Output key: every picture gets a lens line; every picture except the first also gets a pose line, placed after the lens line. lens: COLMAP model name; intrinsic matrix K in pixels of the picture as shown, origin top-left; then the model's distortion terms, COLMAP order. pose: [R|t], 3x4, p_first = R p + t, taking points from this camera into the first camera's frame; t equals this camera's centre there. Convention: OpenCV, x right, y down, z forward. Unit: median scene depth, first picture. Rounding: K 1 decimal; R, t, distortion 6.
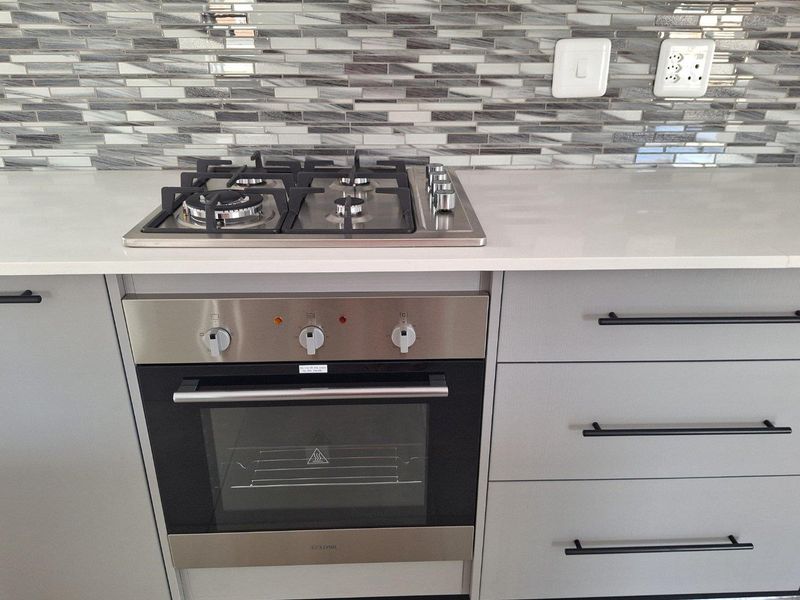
lens RADIAL K [[630.6, 0, 401.9], [0, 630.6, 300.4], [0, 0, 1]] dist [0.050277, -0.059396]
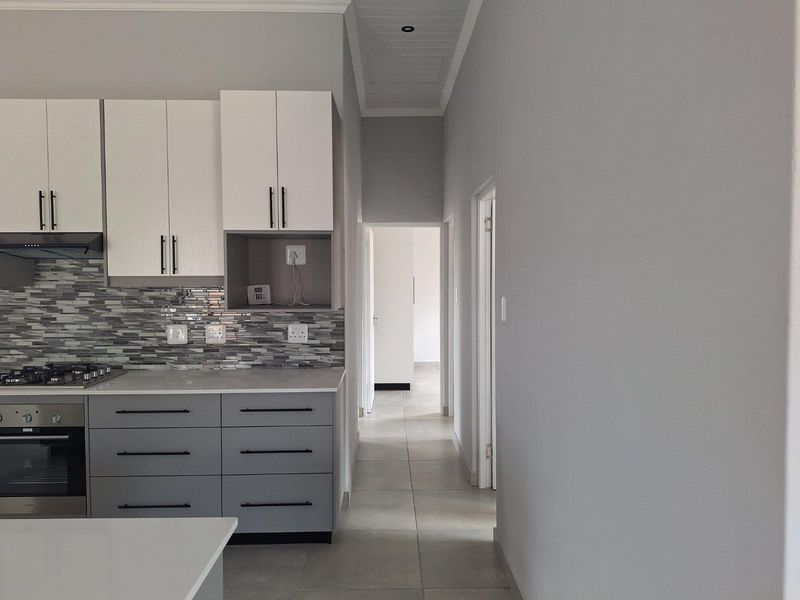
lens RADIAL K [[561.6, 0, 404.7], [0, 561.6, 298.3], [0, 0, 1]] dist [0.042455, -0.049284]
pose [[0.999830, -0.007003, -0.017032, 1.326623], [0.000248, 0.929923, -0.367755, 0.399880], [0.018414, 0.367688, 0.929767, -1.342387]]
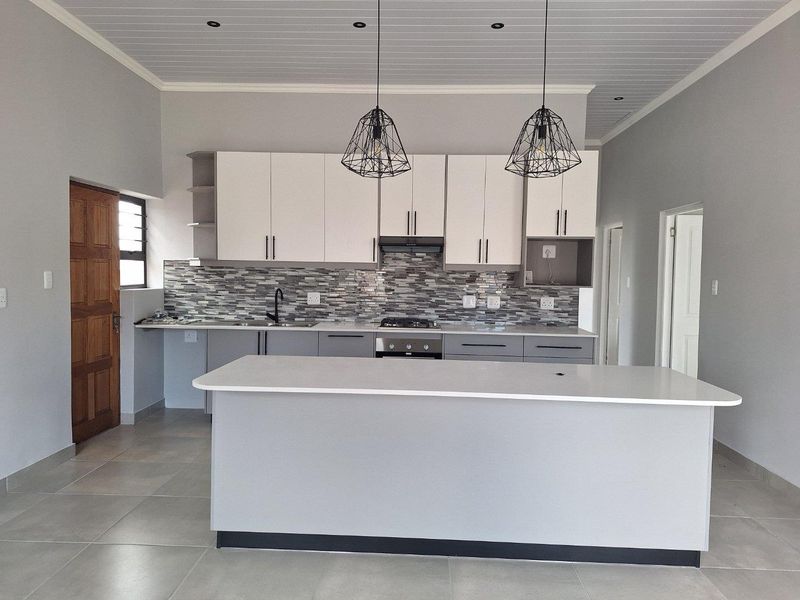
lens RADIAL K [[561.6, 0, 397.6], [0, 561.6, 302.1], [0, 0, 1]] dist [0.042455, -0.049284]
pose [[0.995522, 0.017142, -0.092962, 0.152140], [-0.048580, 0.936392, -0.347577, 0.999942], [0.081091, 0.350537, 0.933032, -2.631306]]
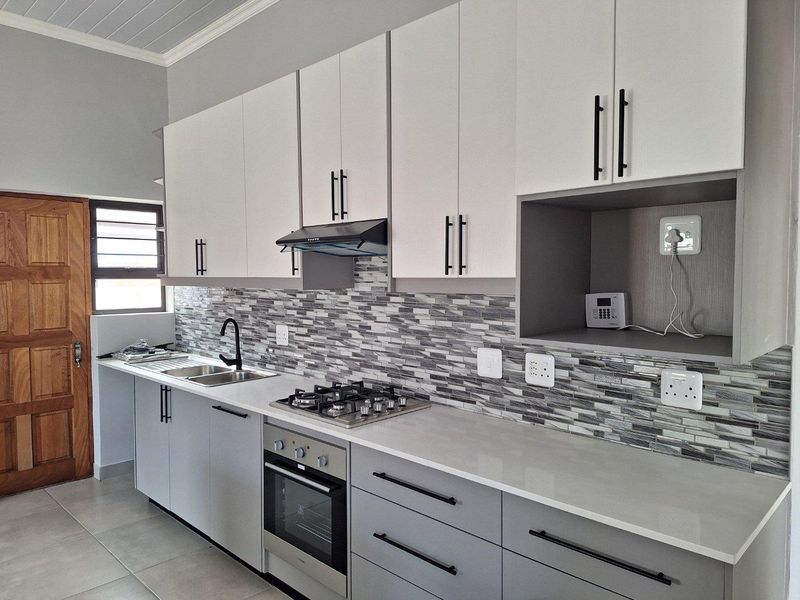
lens RADIAL K [[550.3, 0, 395.4], [0, 550.3, 297.9], [0, 0, 1]] dist [0.038311, -0.042108]
pose [[0.679778, 0.024277, -0.733016, 1.288598], [-0.287827, 0.928101, -0.236185, -0.078739], [0.674579, 0.371536, 0.637891, -0.298690]]
